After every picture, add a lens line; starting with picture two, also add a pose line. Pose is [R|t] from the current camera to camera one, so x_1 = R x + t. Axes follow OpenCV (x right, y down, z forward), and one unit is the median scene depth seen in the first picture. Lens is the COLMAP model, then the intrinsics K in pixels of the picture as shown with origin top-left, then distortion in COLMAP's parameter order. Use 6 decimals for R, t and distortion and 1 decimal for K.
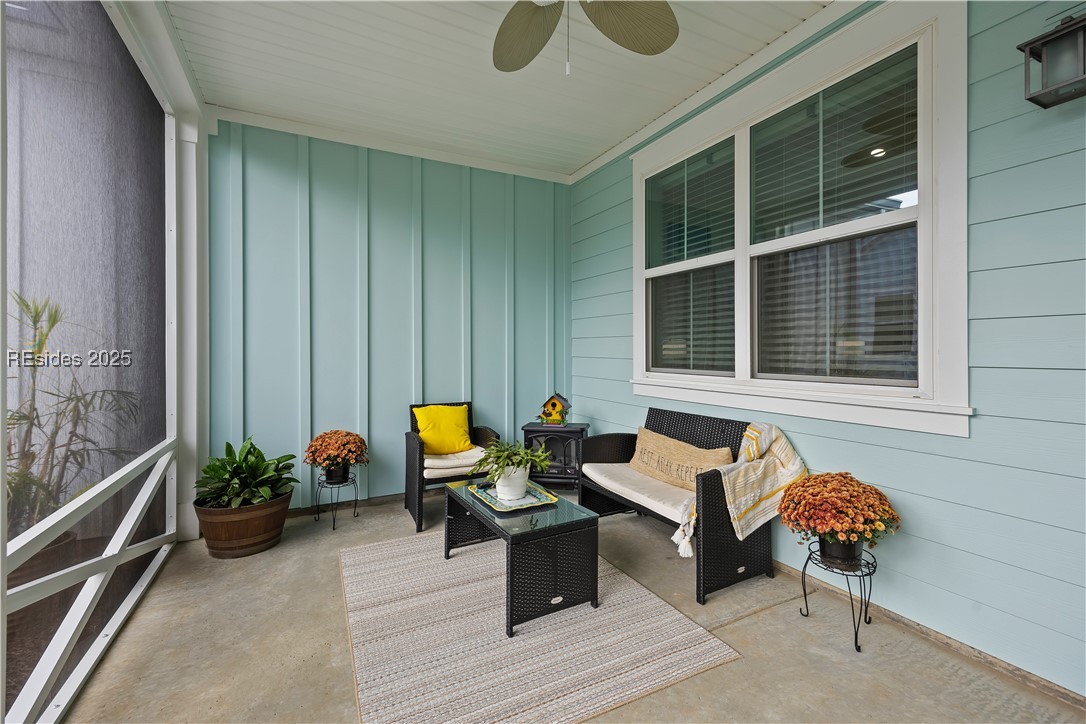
lens RADIAL K [[478.9, 0, 543.3], [0, 478.9, 355.9], [0, 0, 1]] dist [0.018510, 0.000164]
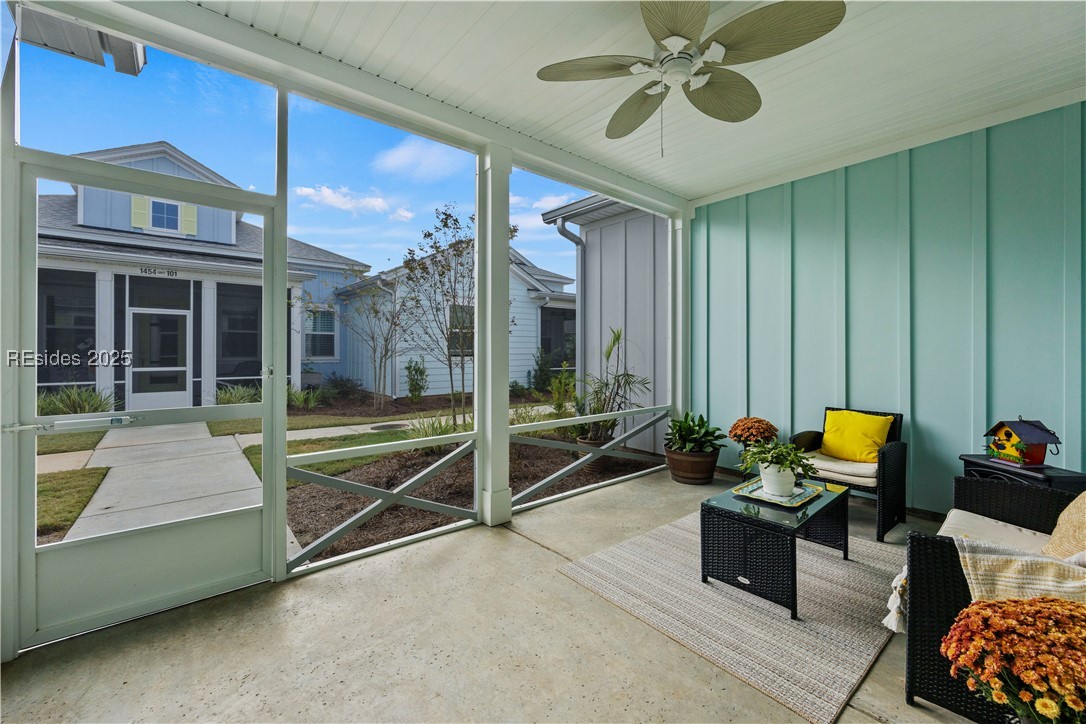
lens RADIAL K [[437.6, 0, 543.5], [0, 437.6, 361.8], [0, 0, 1]] dist [-0.000576, 0.000602]
pose [[0.212207, 0.029448, -0.976781, 0.656066], [-0.014375, 0.999532, 0.027011, -0.018106], [0.977119, 0.008310, 0.212531, 0.228527]]
